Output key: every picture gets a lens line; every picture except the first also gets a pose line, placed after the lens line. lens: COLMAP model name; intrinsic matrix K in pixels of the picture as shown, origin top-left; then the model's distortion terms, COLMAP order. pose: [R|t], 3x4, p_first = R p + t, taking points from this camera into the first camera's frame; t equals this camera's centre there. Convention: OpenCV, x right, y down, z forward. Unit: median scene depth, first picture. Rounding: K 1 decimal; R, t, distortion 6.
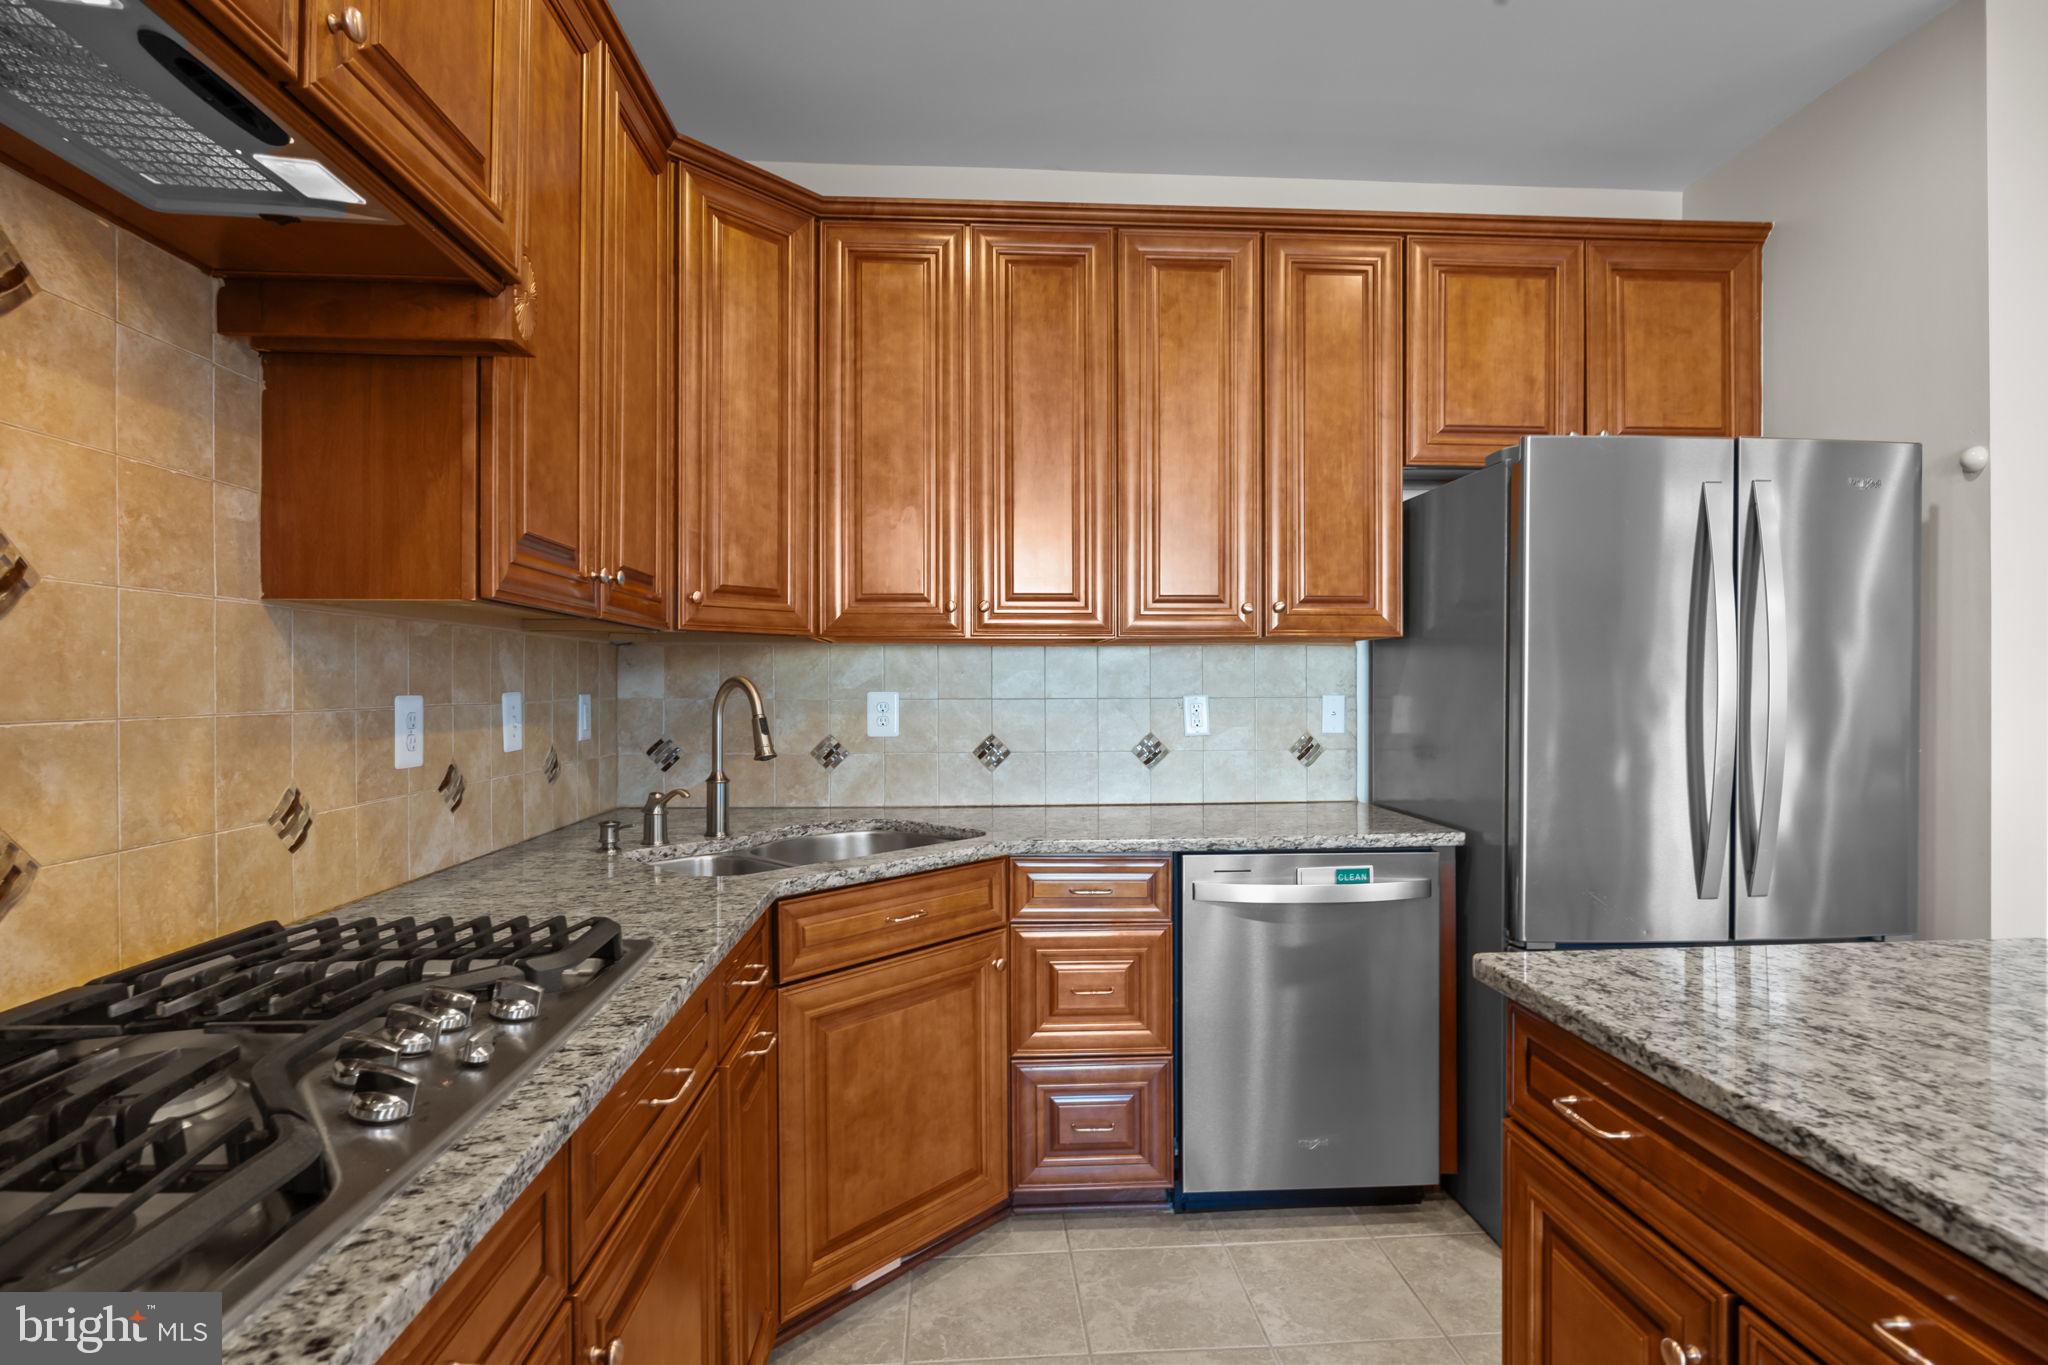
lens RADIAL K [[998.1, 0, 1012.9], [0, 998.1, 683.3], [0, 0, 1]] dist [-0.012908, 0.000560]
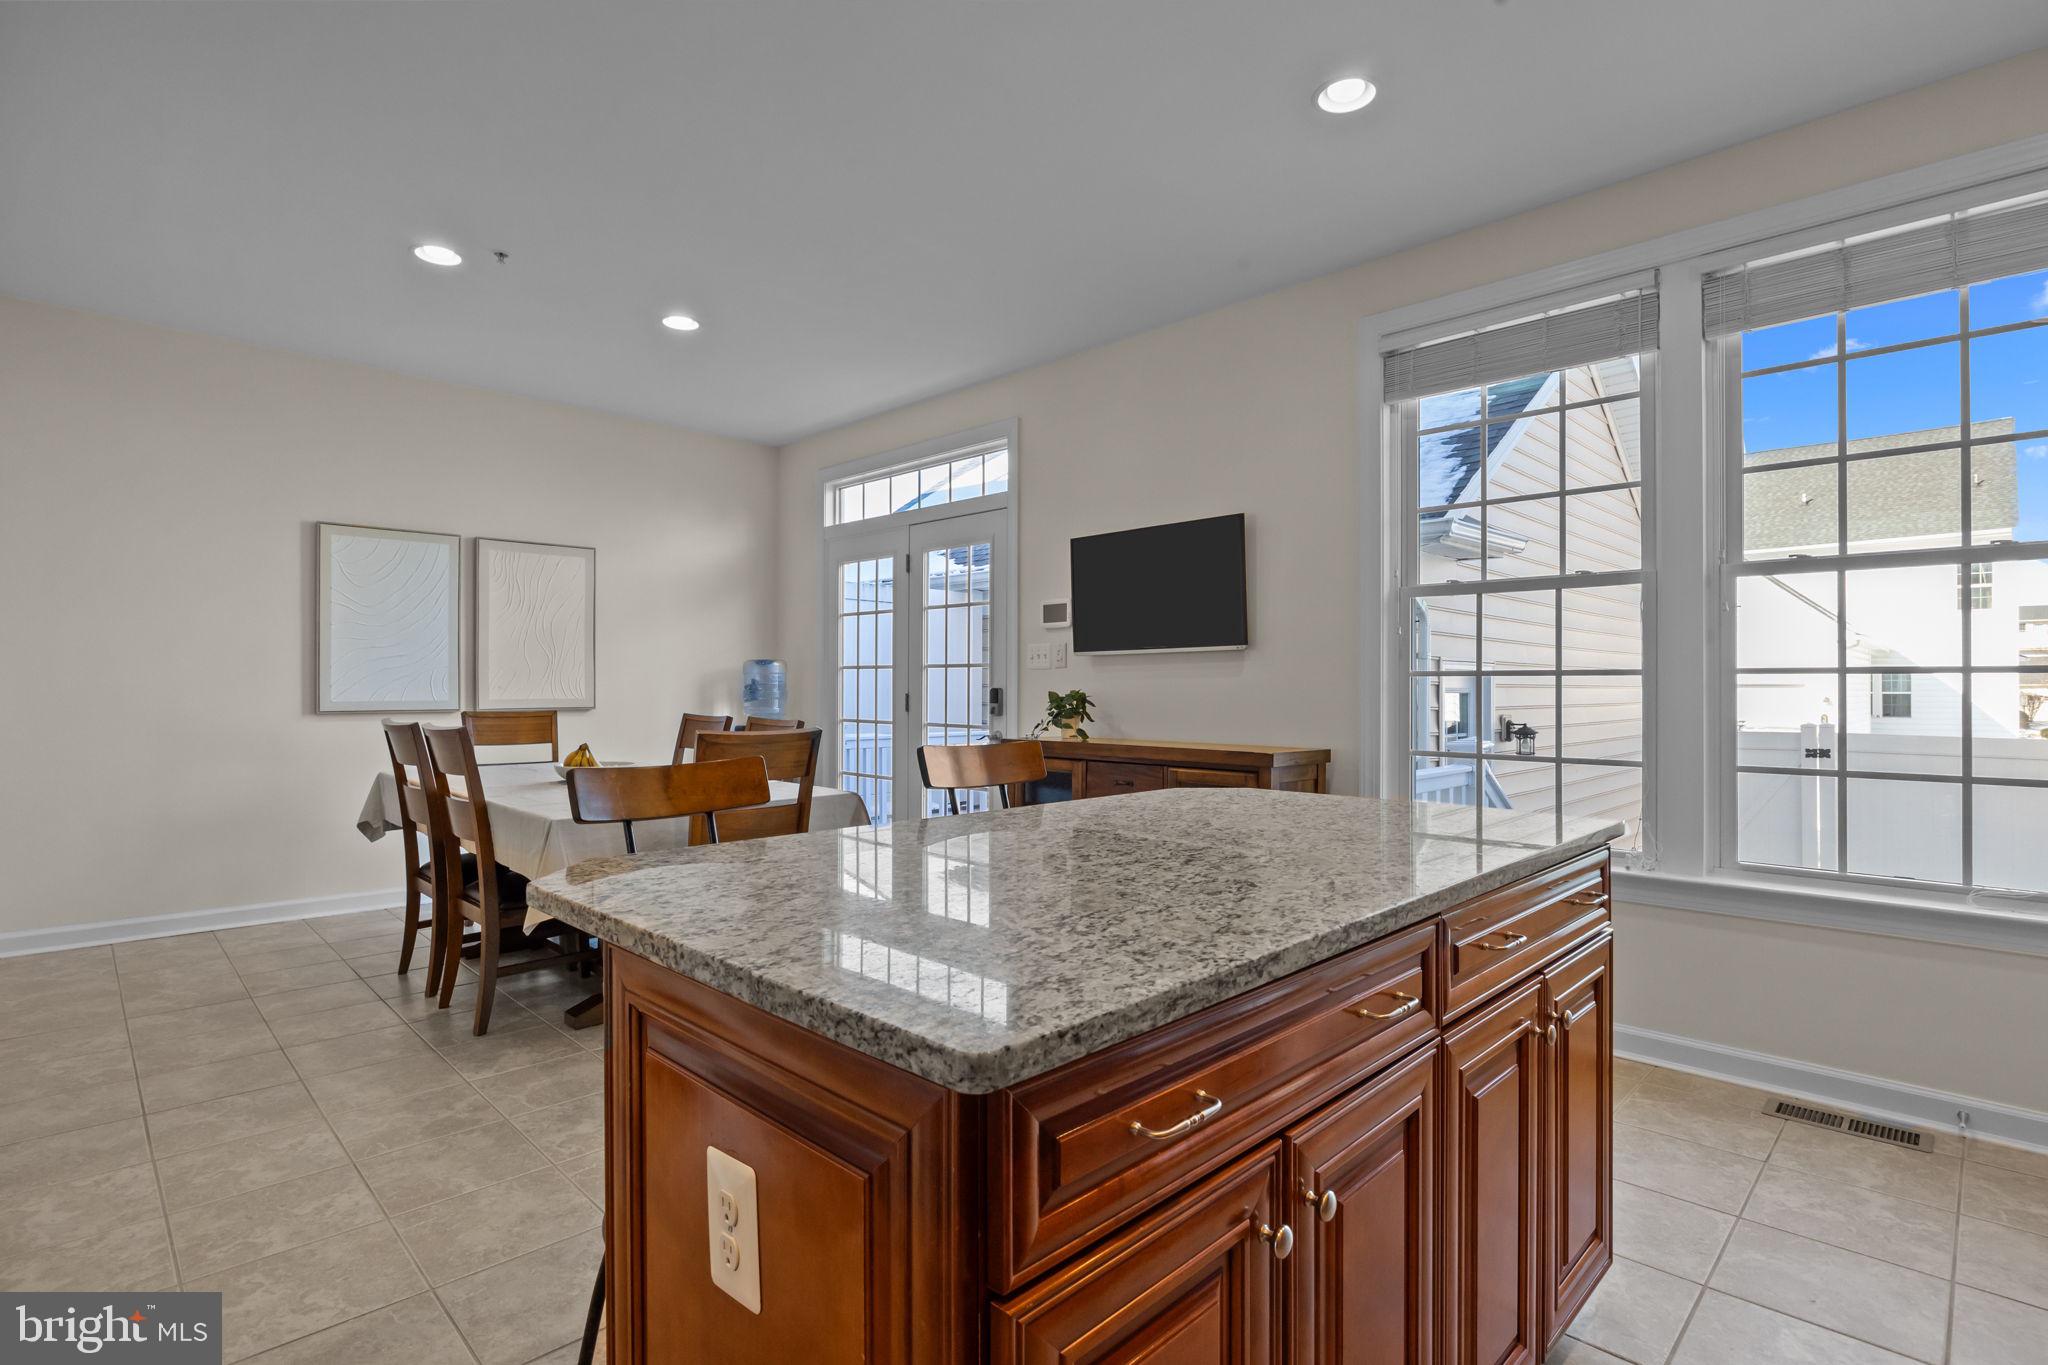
lens RADIAL K [[998.1, 0, 1037.1], [0, 998.1, 687.2], [0, 0, 1]] dist [-0.012908, 0.000560]
pose [[-0.676328, -0.001069, 0.736600, 0.031572], [-0.002066, 0.999998, -0.000446, 0.039136], [-0.736598, -0.001824, -0.676329, 0.600790]]
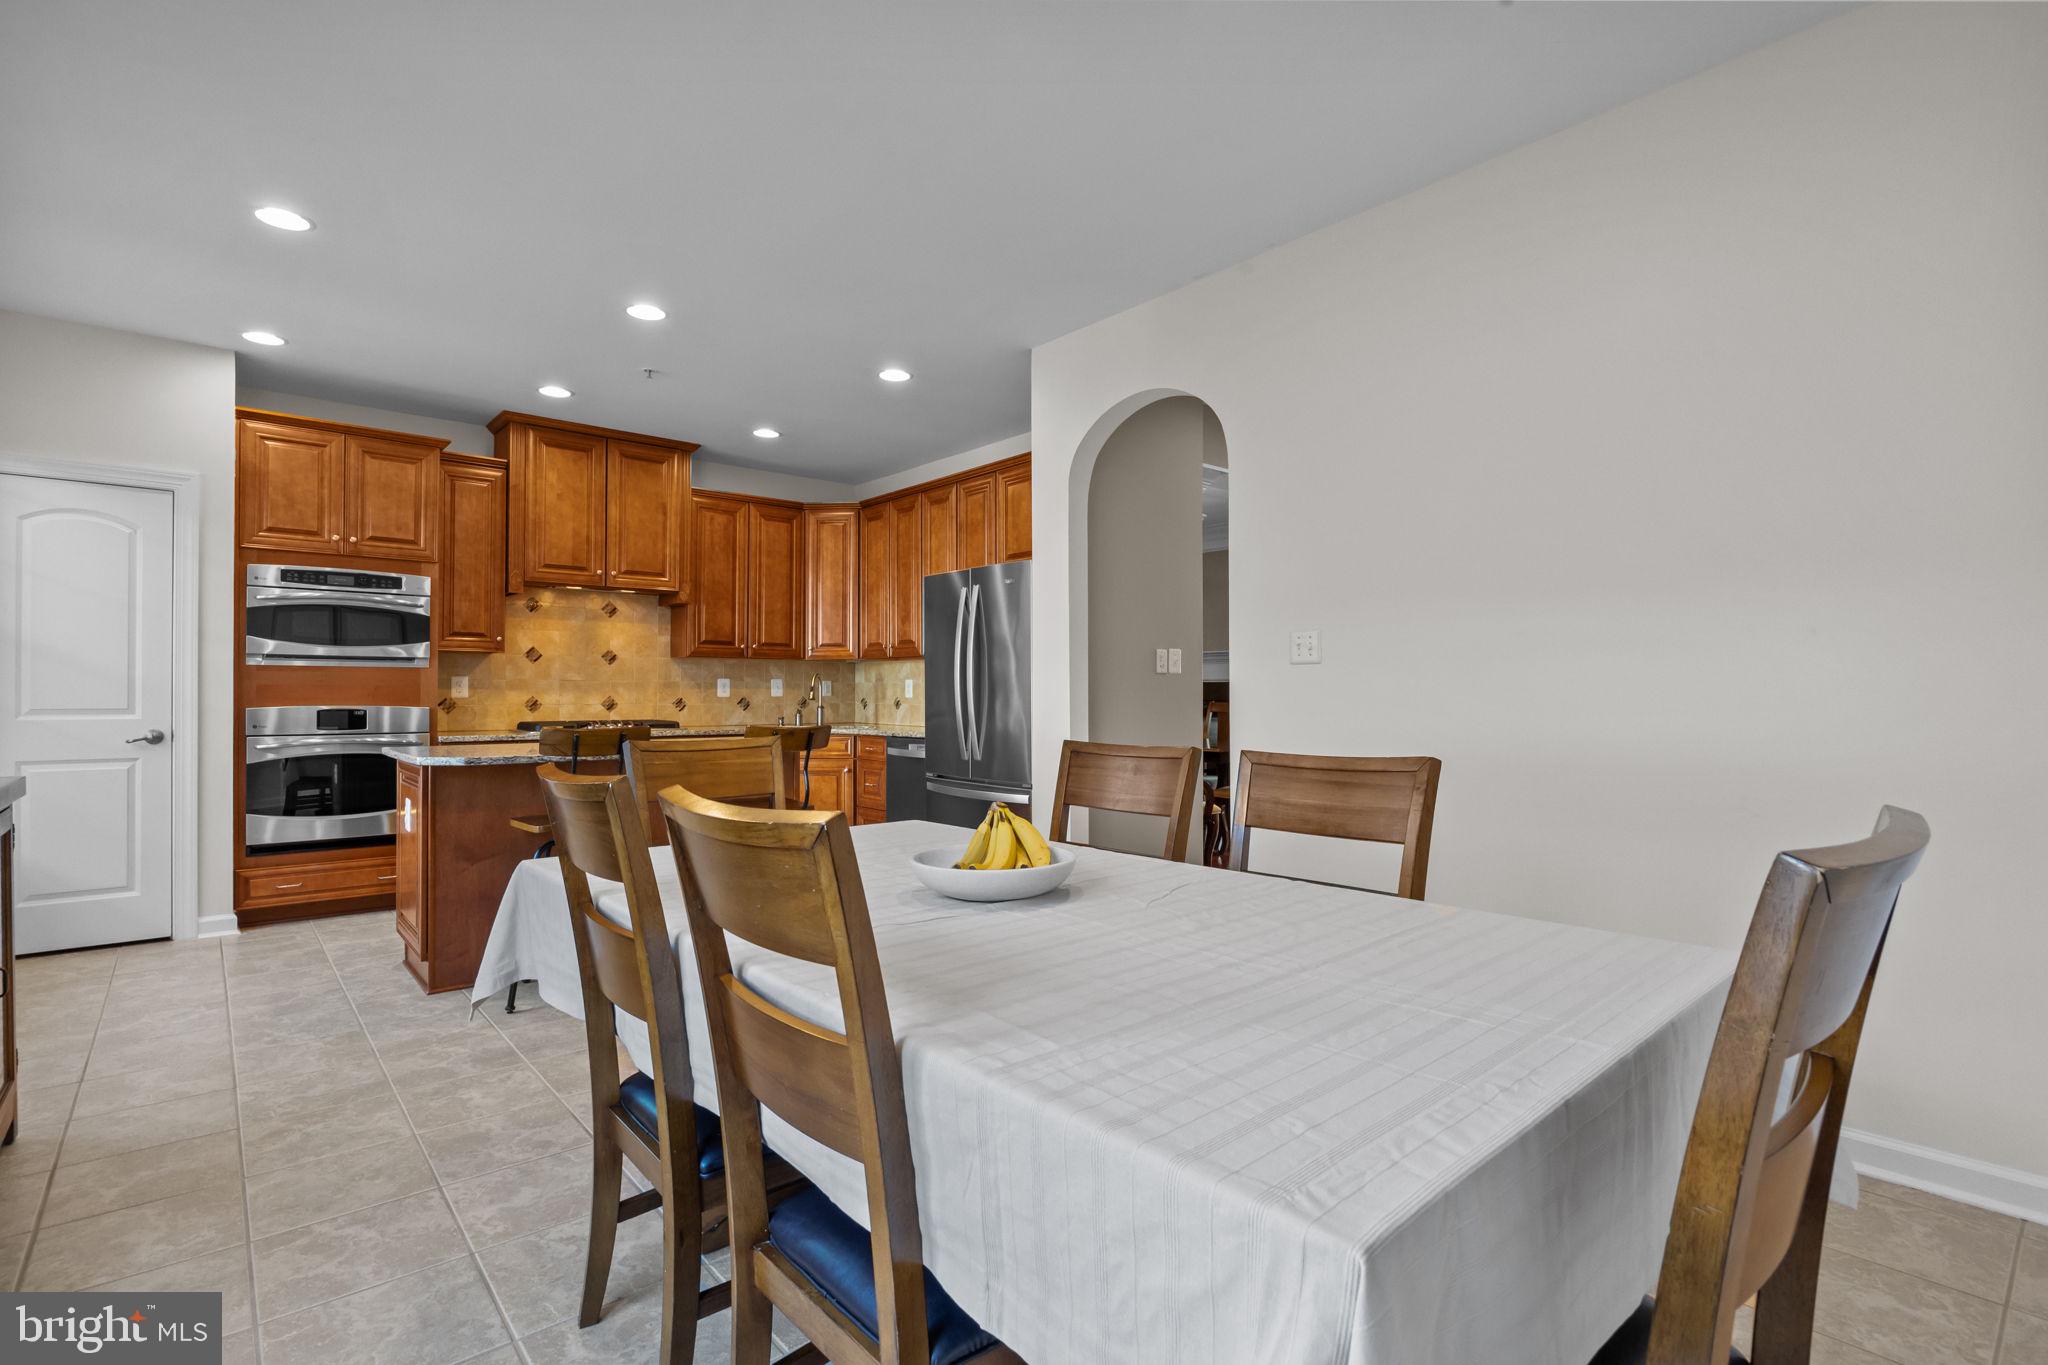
lens RADIAL K [[998.1, 0, 1045.5], [0, 998.1, 690.6], [0, 0, 1]] dist [-0.012908, 0.000560]
pose [[0.600440, 0.000740, -0.799670, 2.345012], [-0.002945, 0.999995, -0.001285, 0.043013], [0.799664, 0.003126, 0.600439, -0.256804]]
